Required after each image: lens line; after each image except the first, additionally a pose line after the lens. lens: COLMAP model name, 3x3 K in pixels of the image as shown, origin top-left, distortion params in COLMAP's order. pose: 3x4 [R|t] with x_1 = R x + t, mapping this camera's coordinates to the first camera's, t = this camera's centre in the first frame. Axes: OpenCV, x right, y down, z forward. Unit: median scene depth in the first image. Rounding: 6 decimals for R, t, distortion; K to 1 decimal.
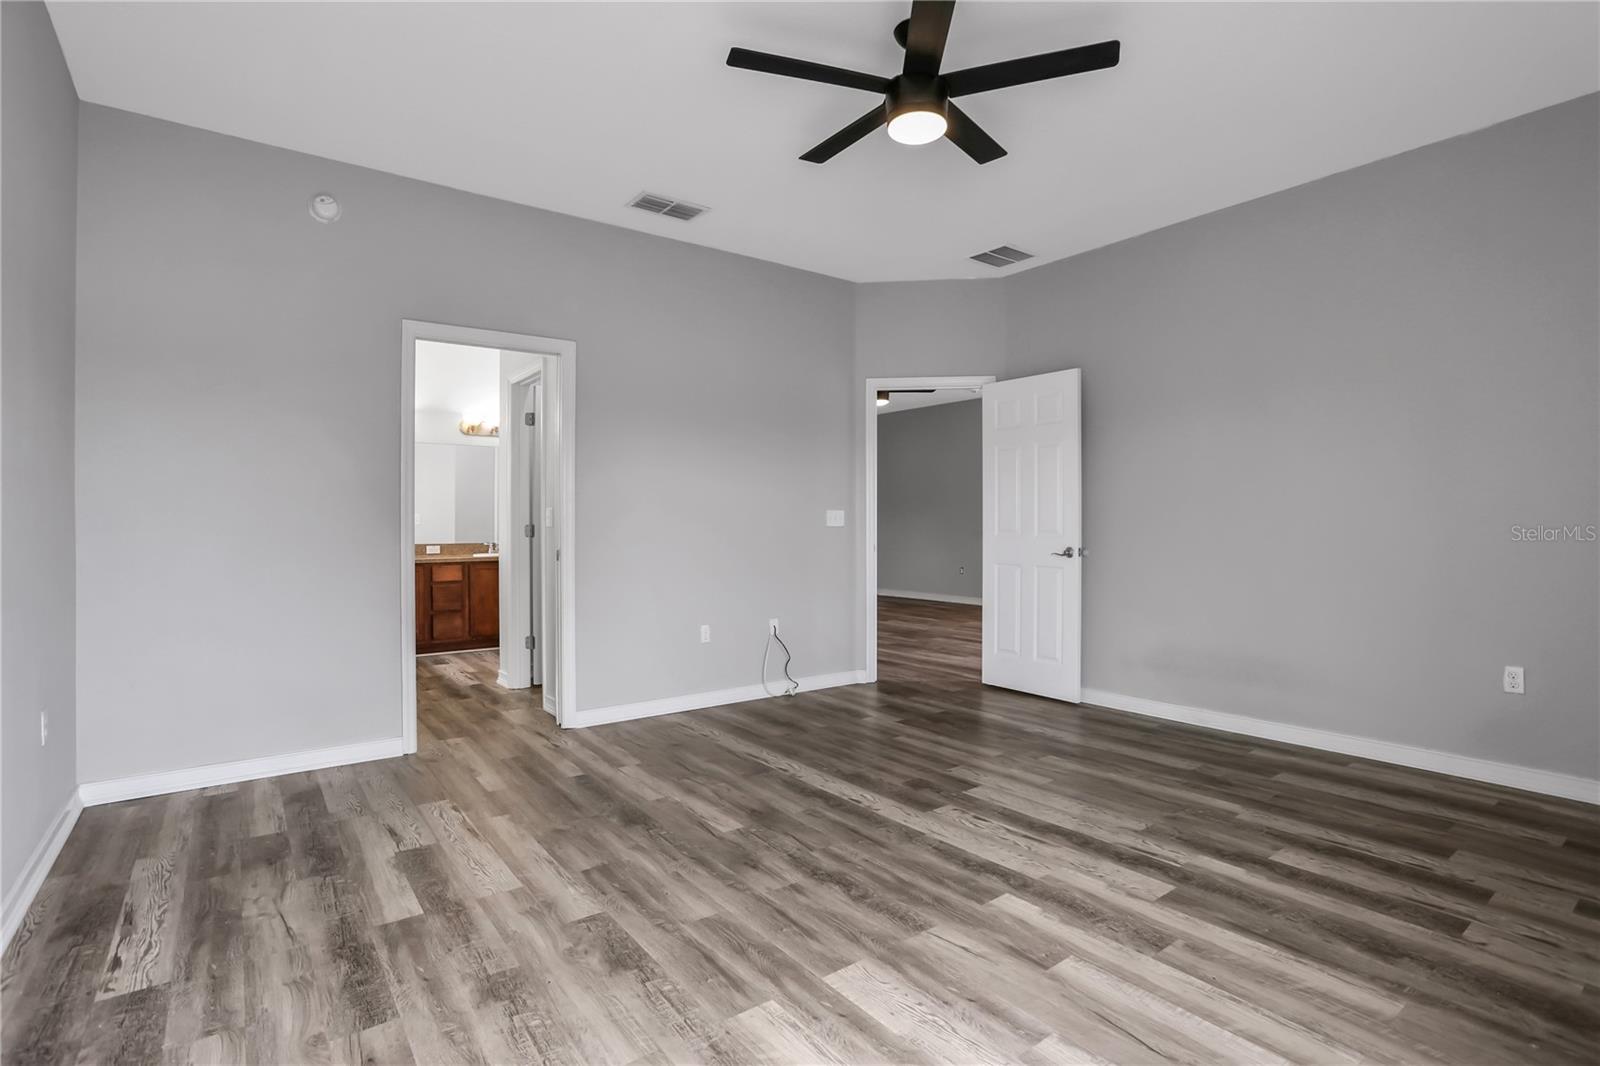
lens RADIAL K [[780.4, 0, 795.2], [0, 780.4, 525.0], [0, 0, 1]] dist [-0.063168, 0.026638]
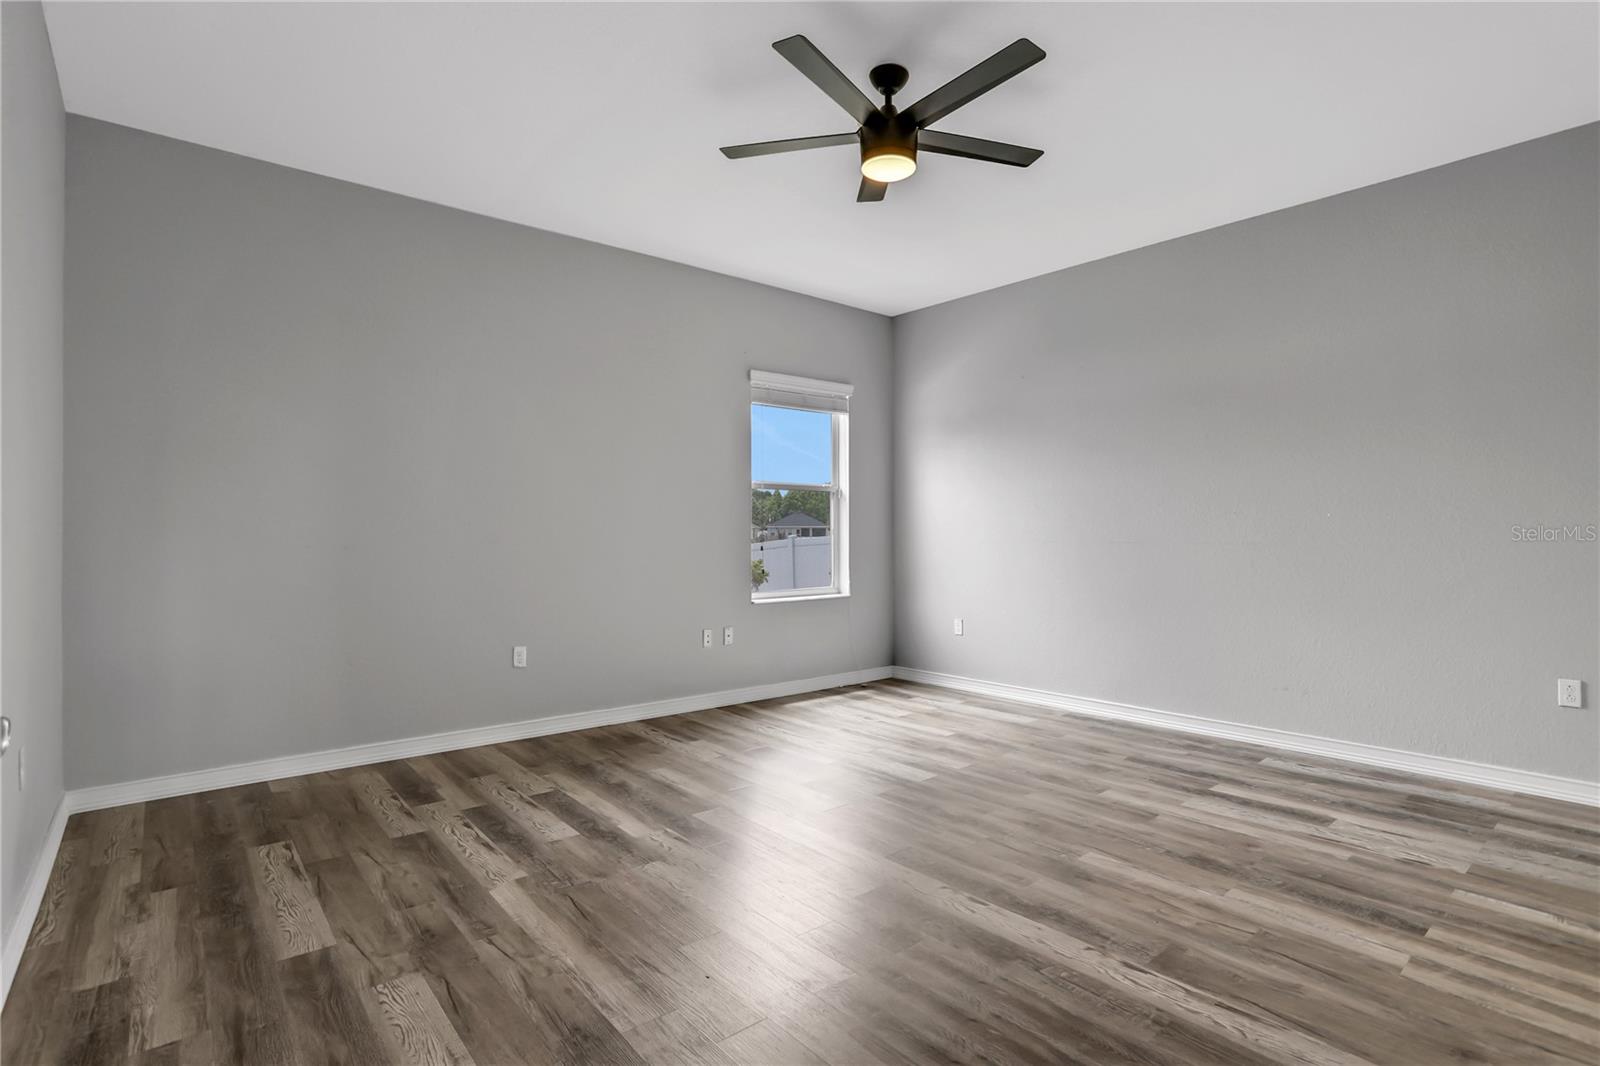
lens RADIAL K [[780.4, 0, 797.3], [0, 780.4, 536.0], [0, 0, 1]] dist [-0.063168, 0.026638]
pose [[-0.998280, 0.003747, -0.058510, 0.327027], [0.003404, 0.999976, 0.005966, -0.006826], [0.058531, 0.005757, -0.998269, 1.918777]]
